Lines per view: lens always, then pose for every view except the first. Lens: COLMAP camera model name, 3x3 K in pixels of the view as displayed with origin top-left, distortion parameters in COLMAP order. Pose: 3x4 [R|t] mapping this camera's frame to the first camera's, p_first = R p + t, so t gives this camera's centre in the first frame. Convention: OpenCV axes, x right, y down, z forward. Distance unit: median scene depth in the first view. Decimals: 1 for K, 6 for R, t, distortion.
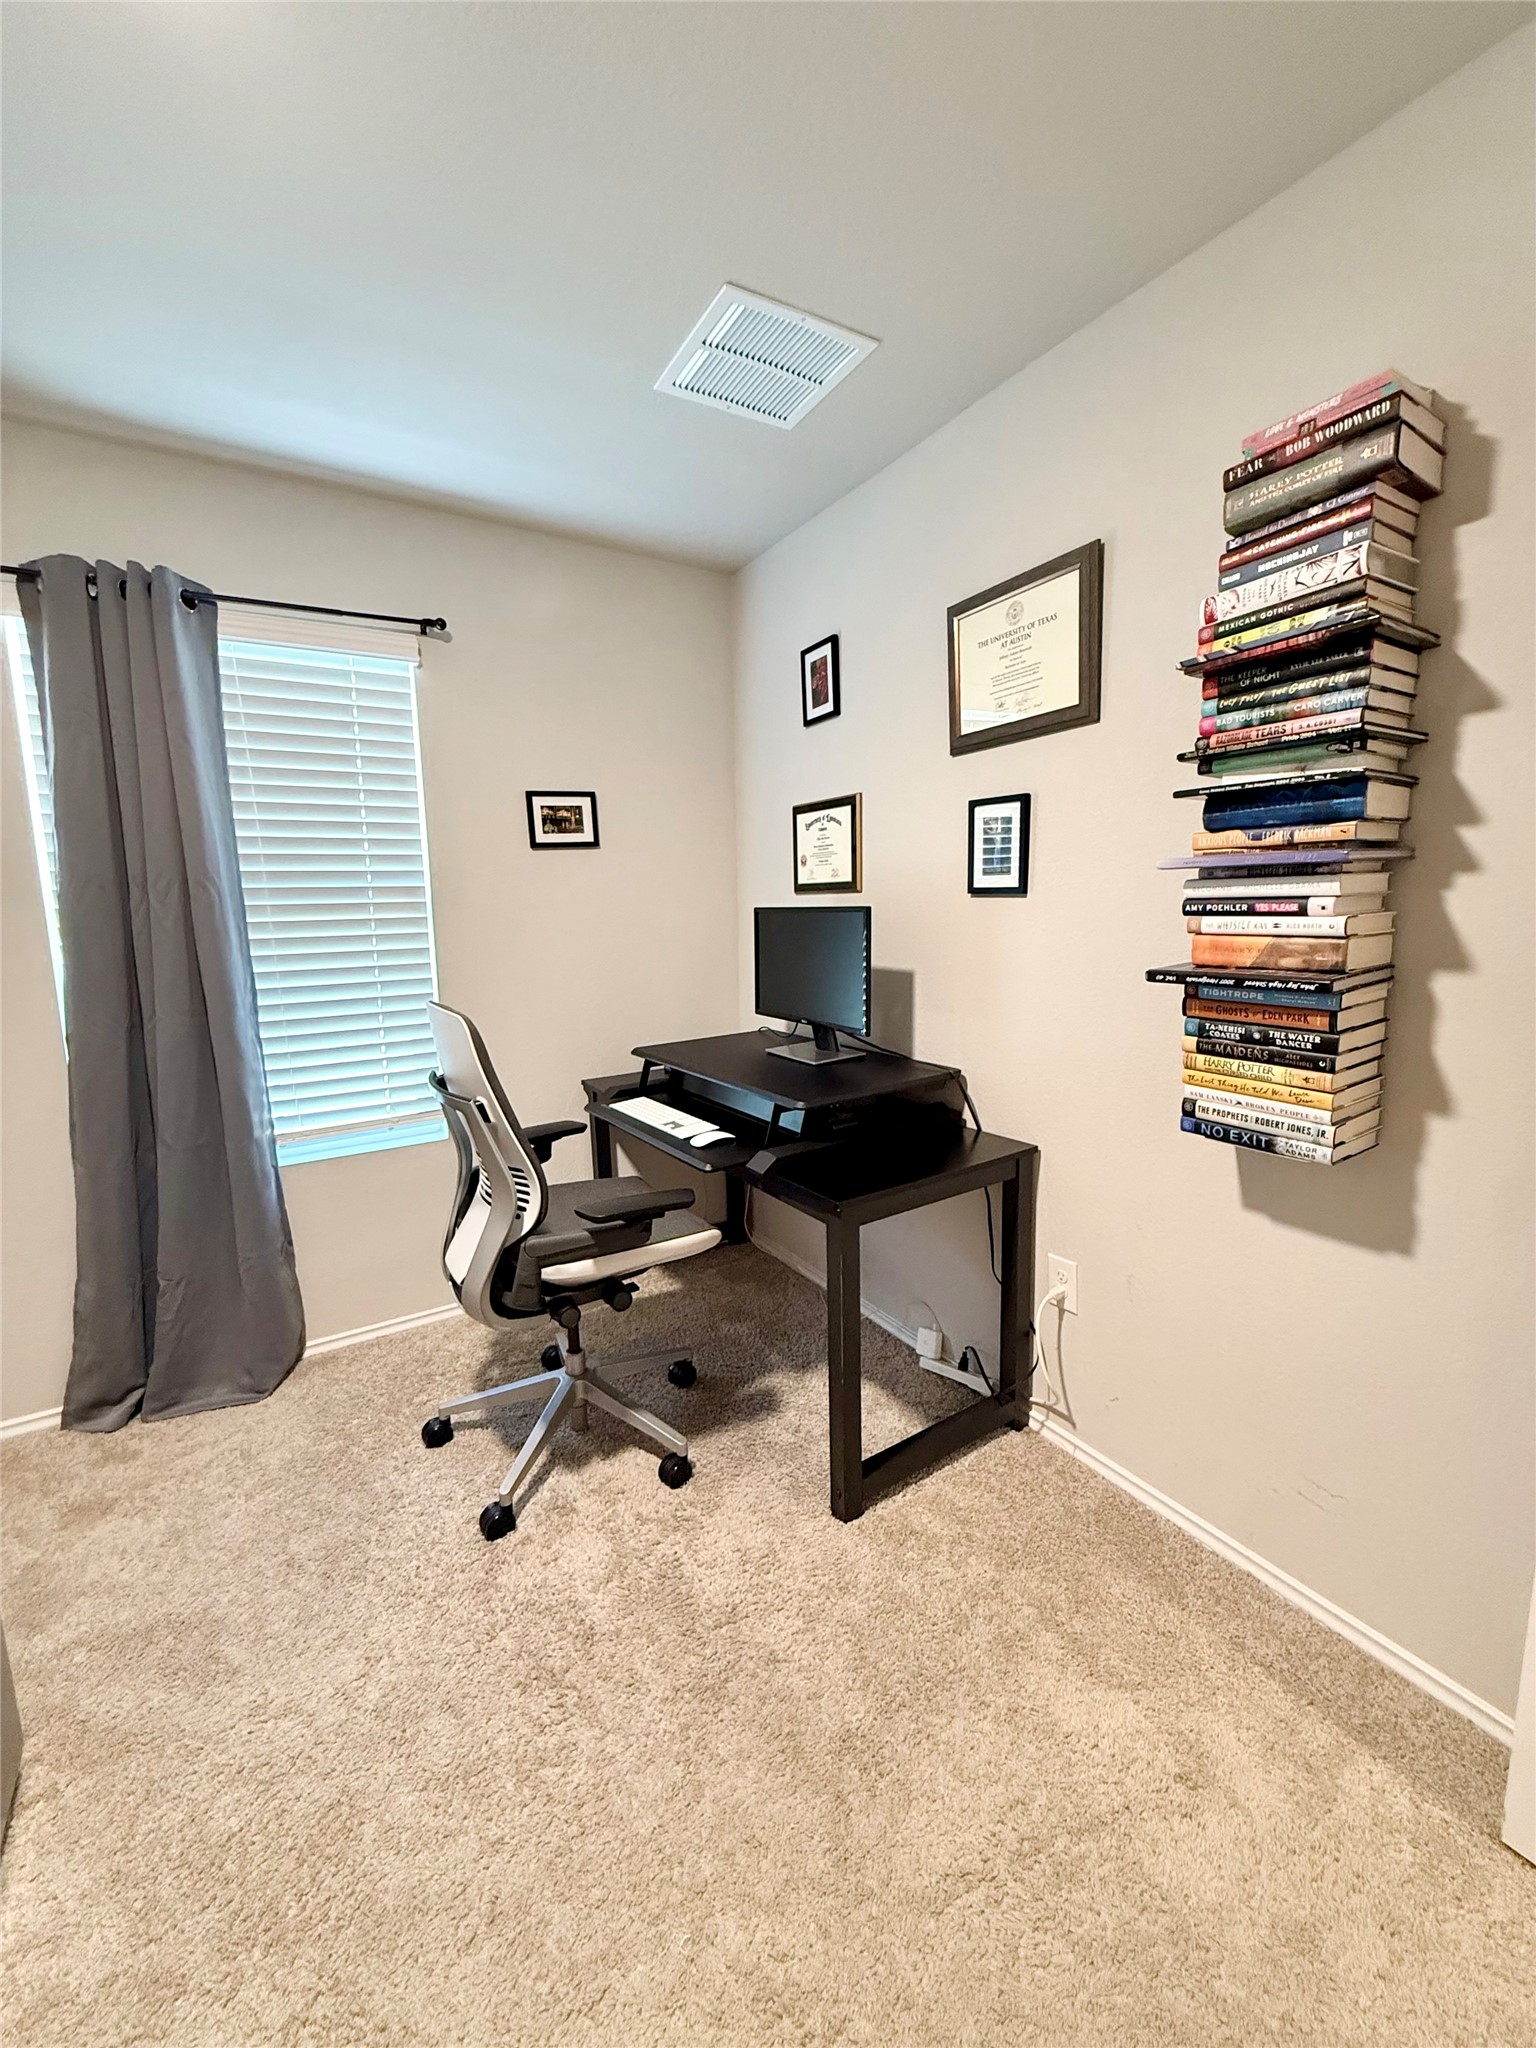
lens RADIAL K [[819.5, 0, 766.3], [0, 819.5, 1023.4], [0, 0, 1]] dist [0.002570, -0.001293]
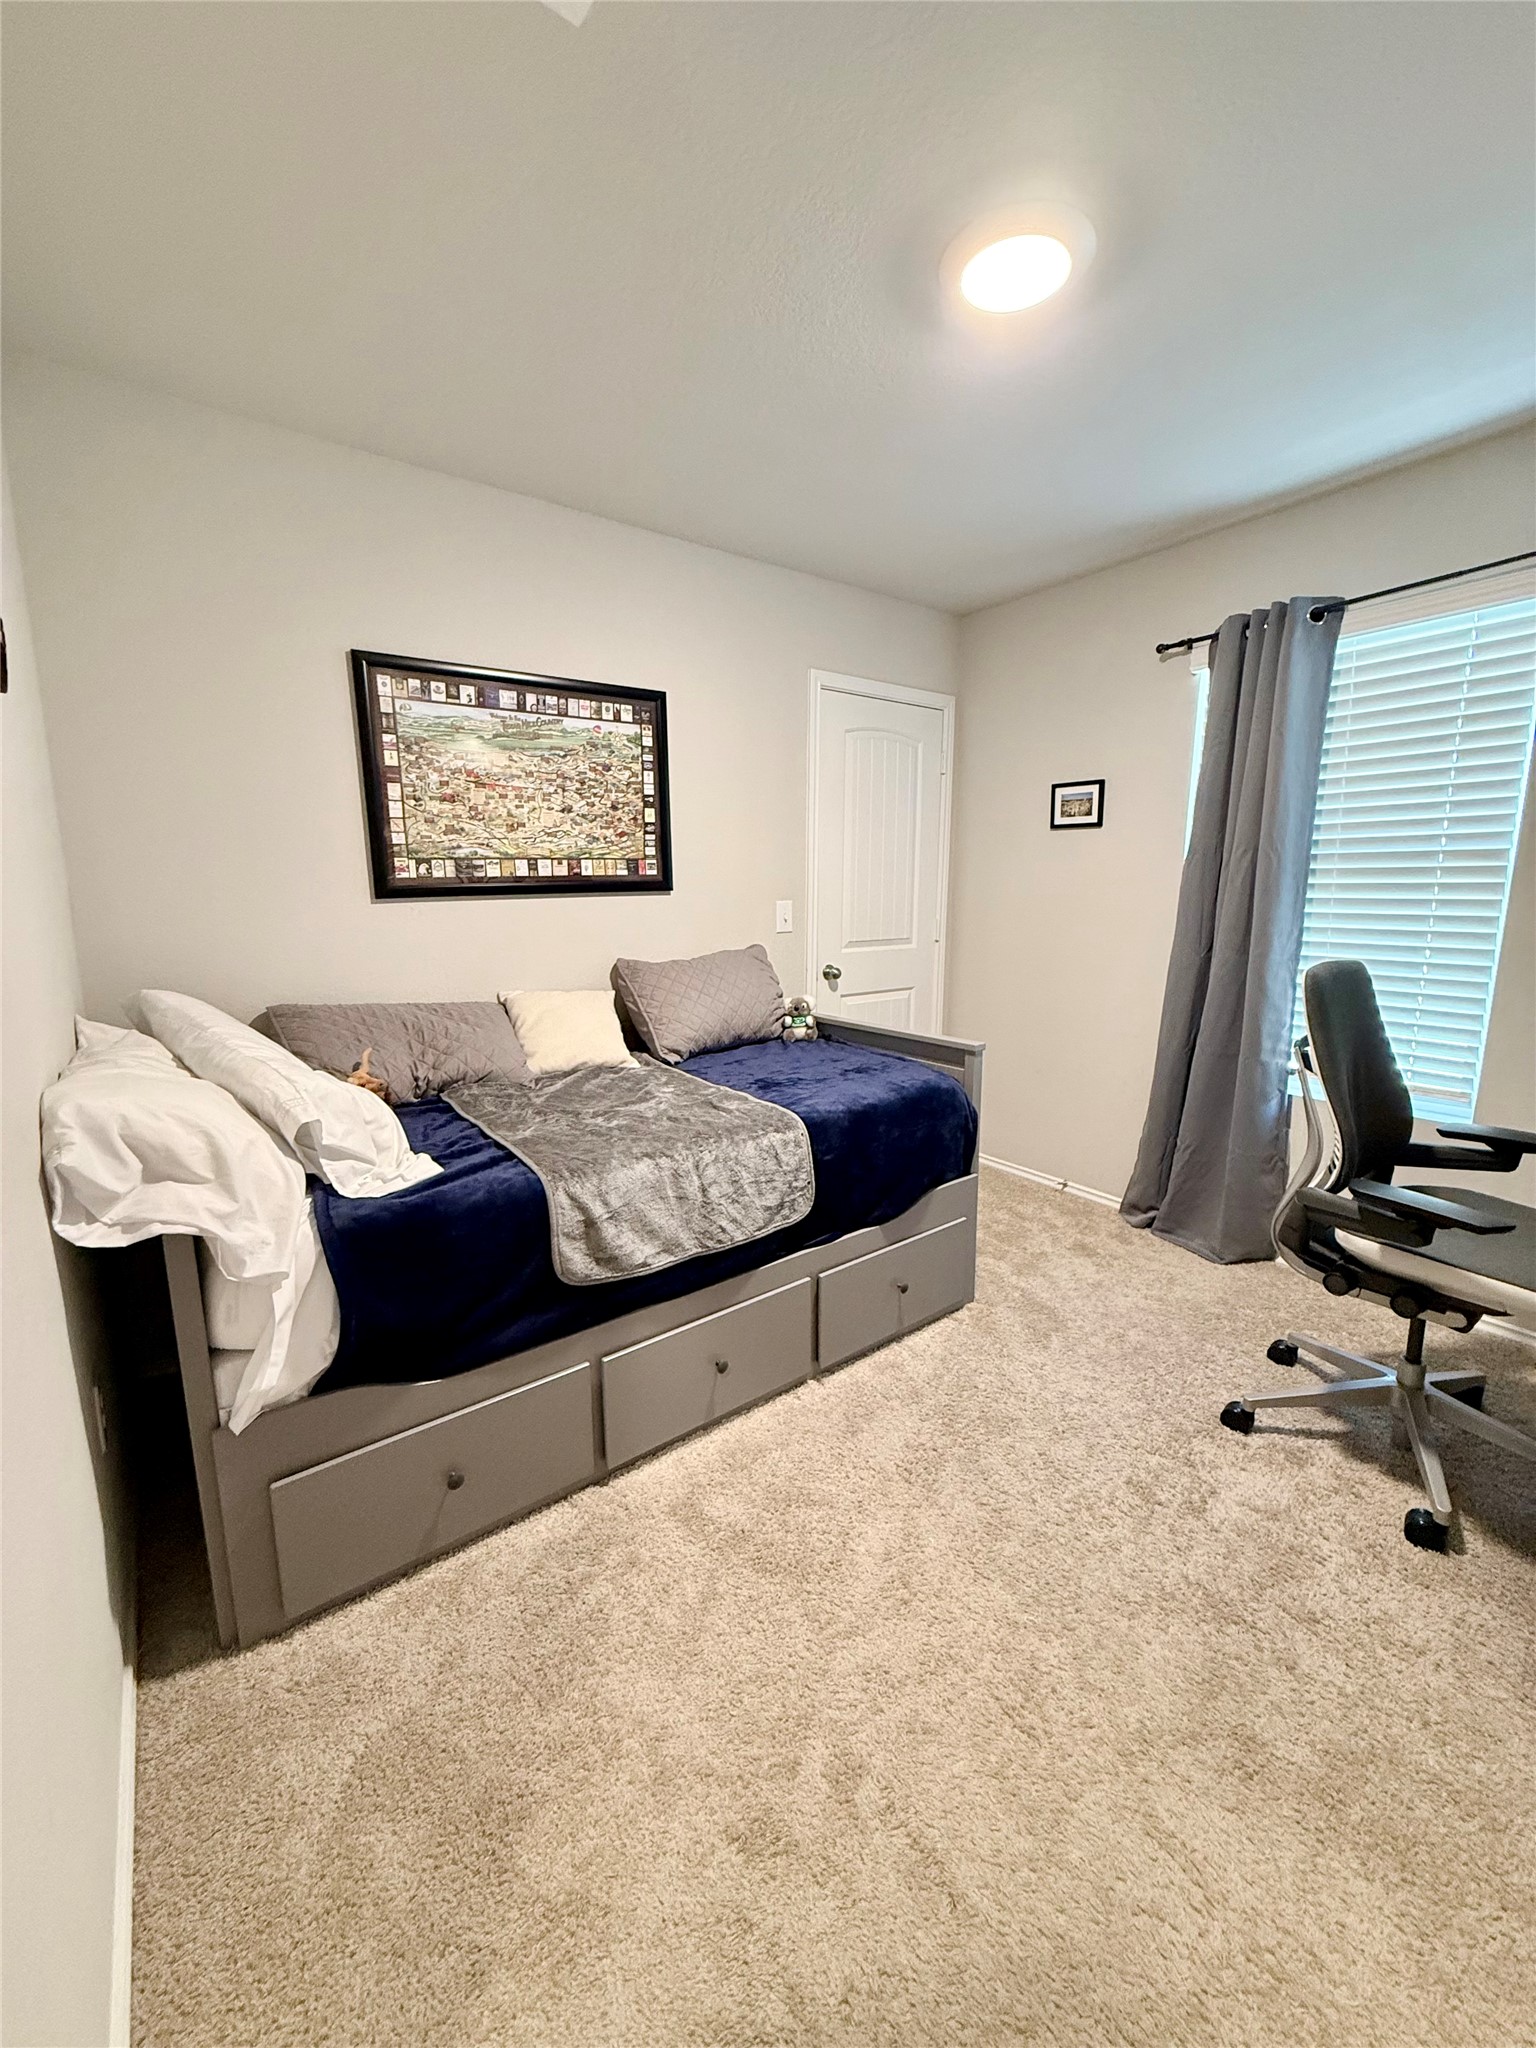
lens RADIAL K [[819.5, 0, 764.7], [0, 819.5, 1030.2], [0, 0, 1]] dist [0.002570, -0.001293]
pose [[0.077885, 0.193619, -0.977980, 0.580377], [-0.148353, 0.972289, 0.180678, -0.018034], [0.985863, 0.131014, 0.104451, 0.157865]]
